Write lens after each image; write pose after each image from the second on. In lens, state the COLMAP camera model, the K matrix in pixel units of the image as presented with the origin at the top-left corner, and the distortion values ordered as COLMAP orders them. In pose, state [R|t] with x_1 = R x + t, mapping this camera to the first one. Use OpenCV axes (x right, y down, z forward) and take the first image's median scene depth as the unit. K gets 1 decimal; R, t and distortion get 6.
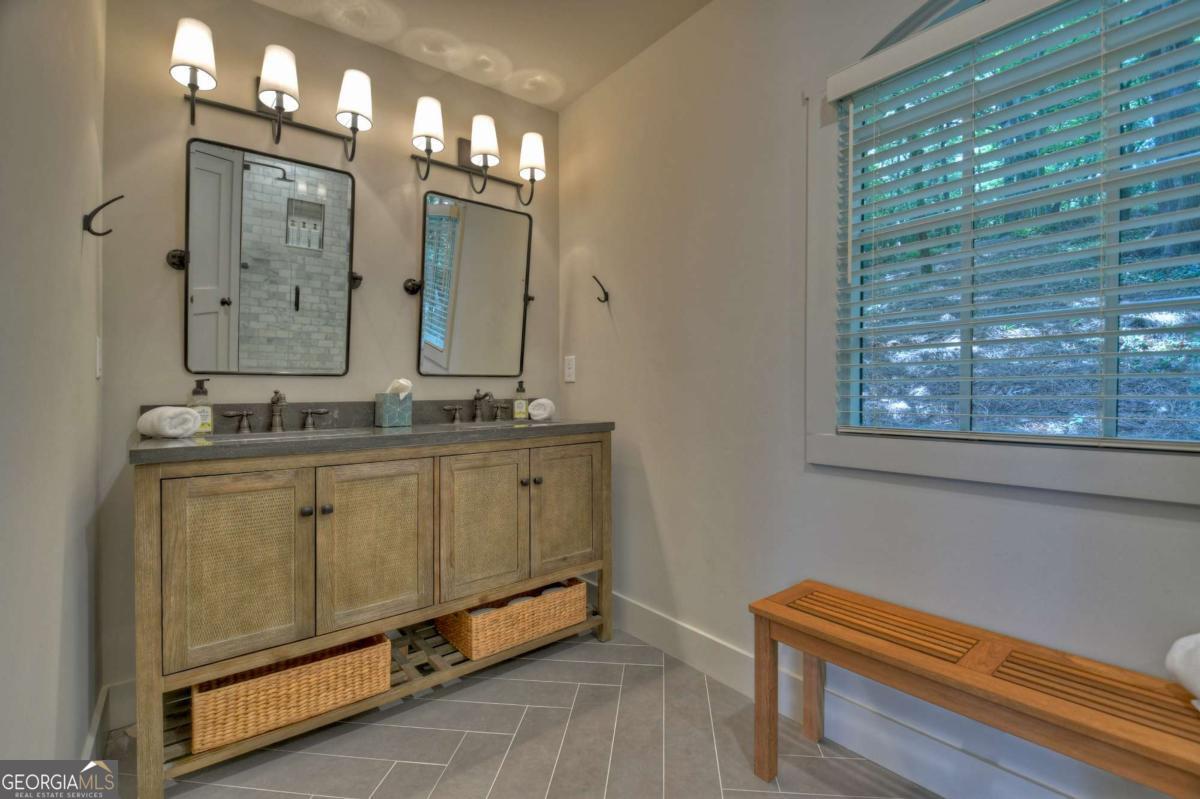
lens RADIAL K [[534.7, 0, 605.4], [0, 534.7, 395.4], [0, 0, 1]] dist [0.023442, -0.015501]
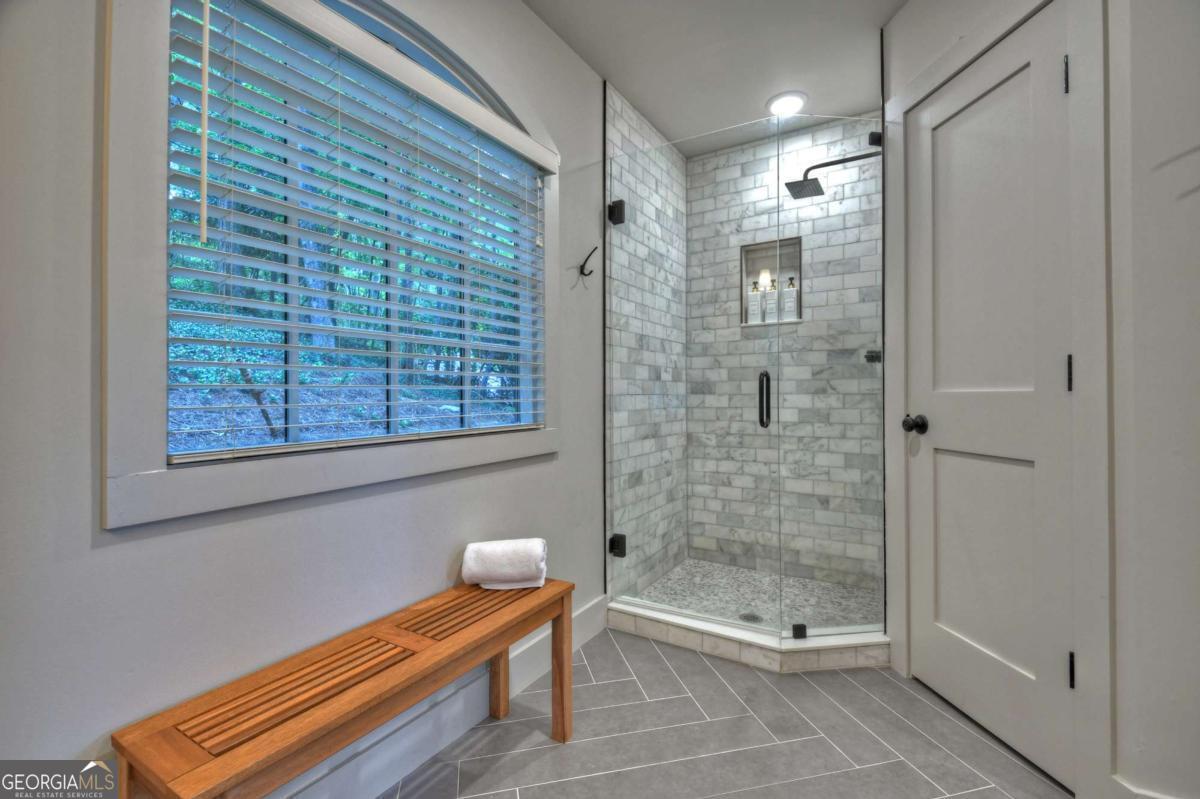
lens RADIAL K [[534.7, 0, 605.4], [0, 534.7, 395.4], [0, 0, 1]] dist [0.023442, -0.015501]
pose [[-0.349808, 0.003374, 0.936815, -0.463277], [0.011135, 0.999938, 0.000557, -0.011184], [-0.936755, 0.010626, -0.349824, 0.966446]]
